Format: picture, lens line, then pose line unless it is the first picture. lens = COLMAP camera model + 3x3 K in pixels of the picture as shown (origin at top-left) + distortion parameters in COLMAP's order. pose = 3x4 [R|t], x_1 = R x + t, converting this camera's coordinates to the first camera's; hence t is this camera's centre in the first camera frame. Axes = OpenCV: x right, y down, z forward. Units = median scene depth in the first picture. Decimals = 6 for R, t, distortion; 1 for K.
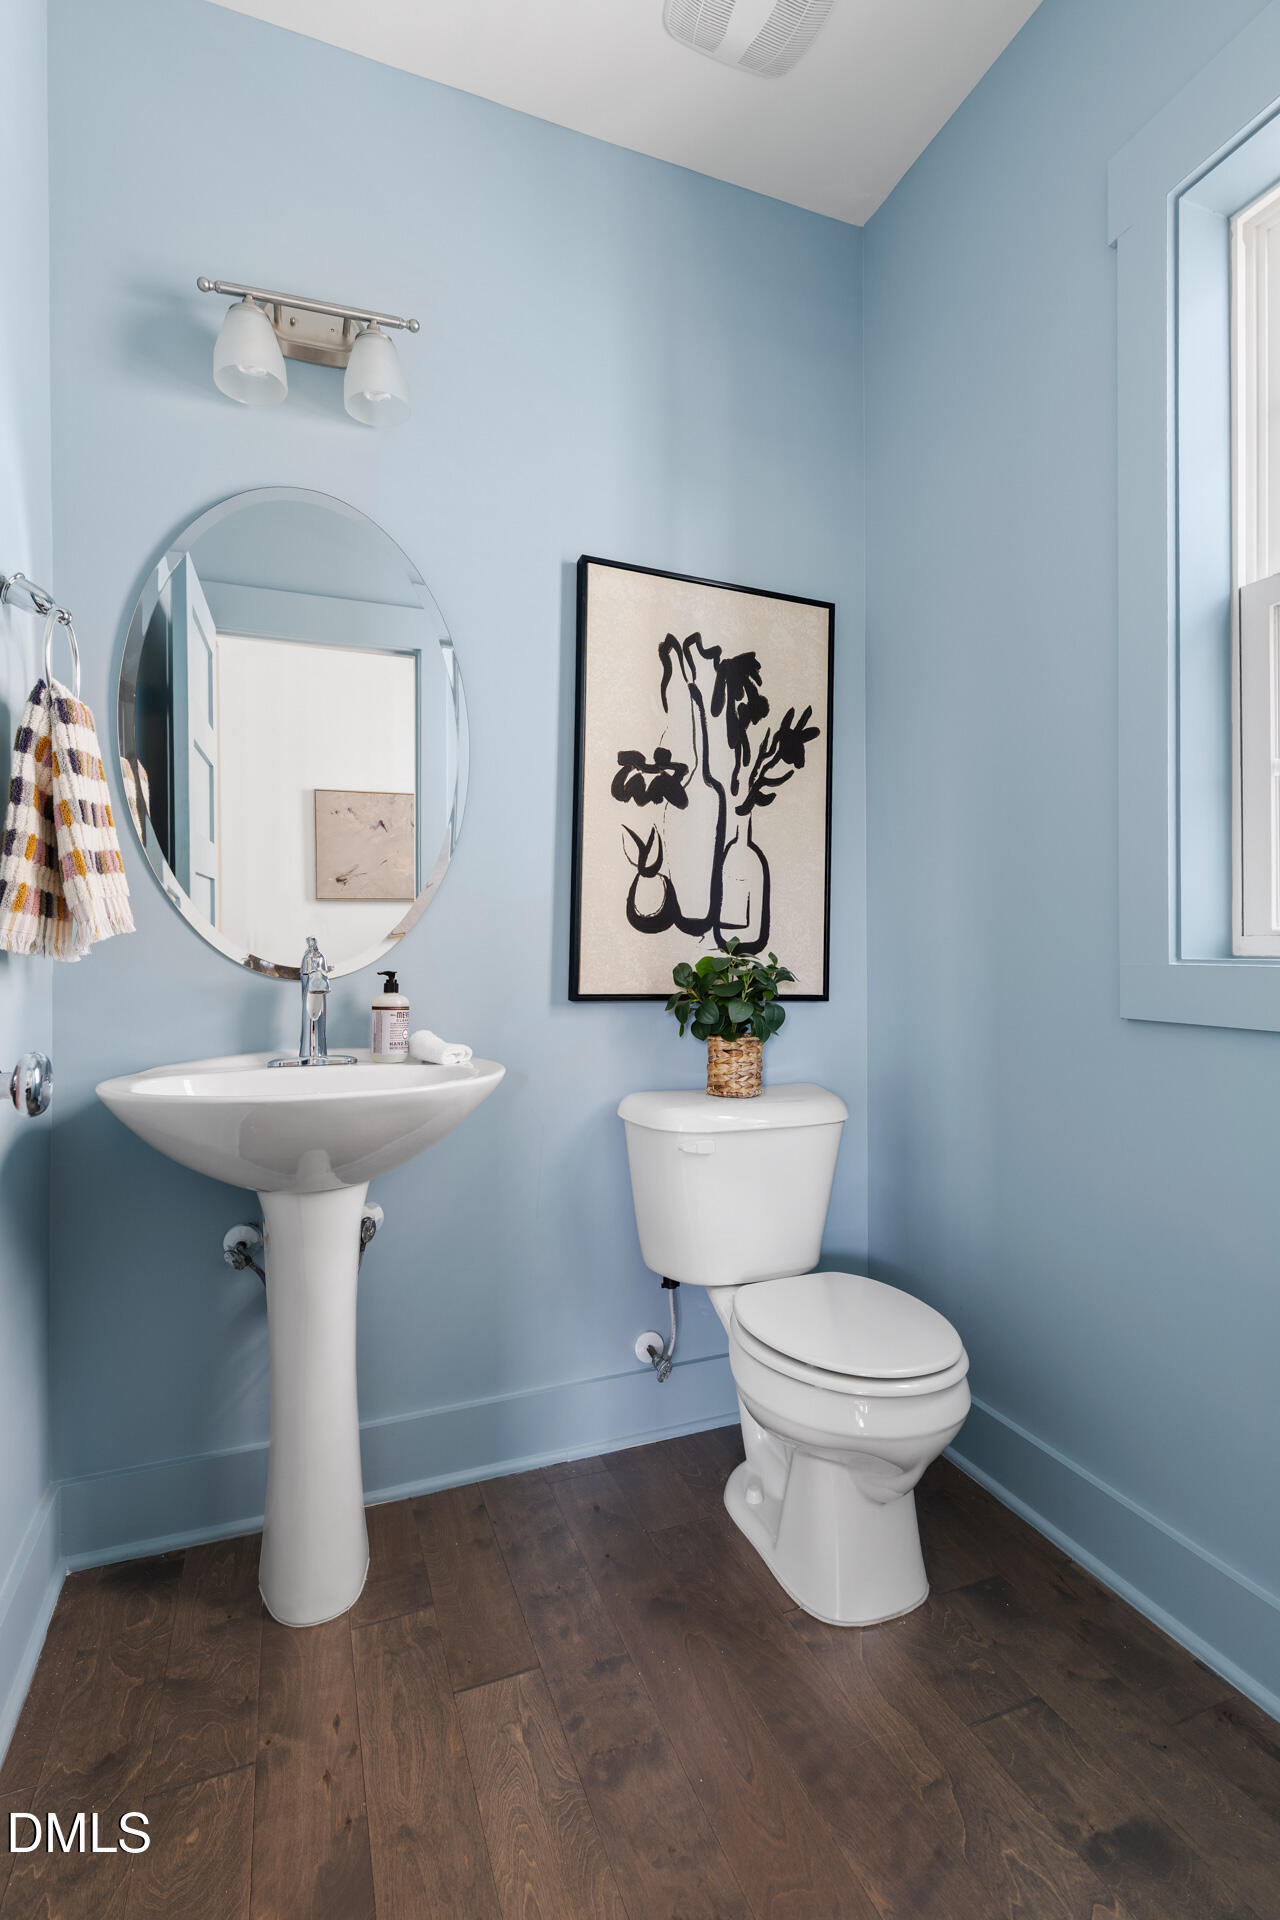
lens RADIAL K [[866.8, 0, 640.0], [0, 866.8, 960.0], [0, 0, 1]] dist [0.009086, -0.000280]
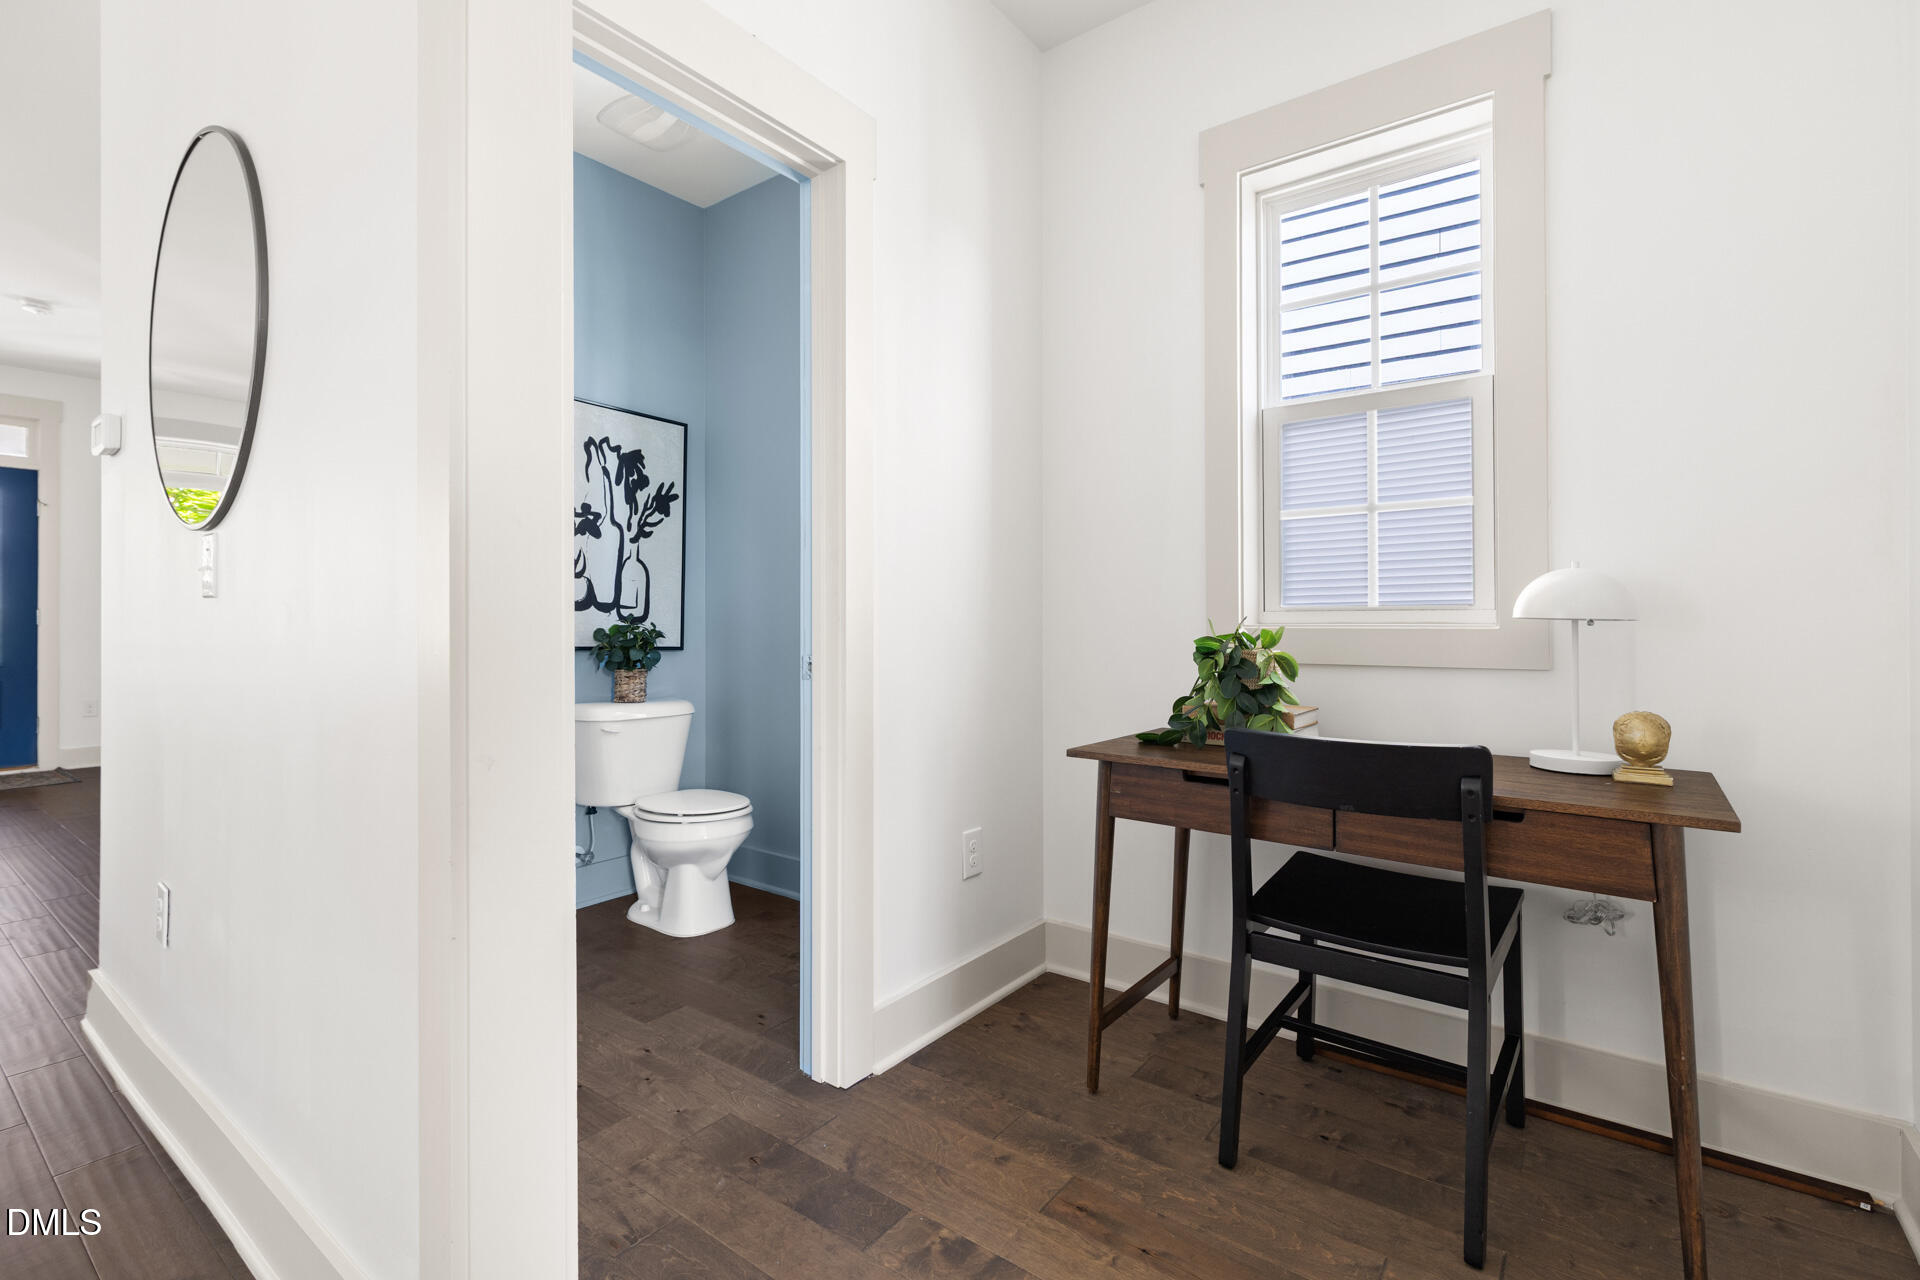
lens RADIAL K [[866.8, 0, 966.3], [0, 866.8, 618.3], [0, 0, 1]] dist [0.009086, -0.000280]
pose [[0.850510, 0.008341, 0.525892, -0.231868], [0.000771, 0.999853, -0.017105, 0.013629], [-0.525958, 0.014954, 0.850379, -0.839352]]
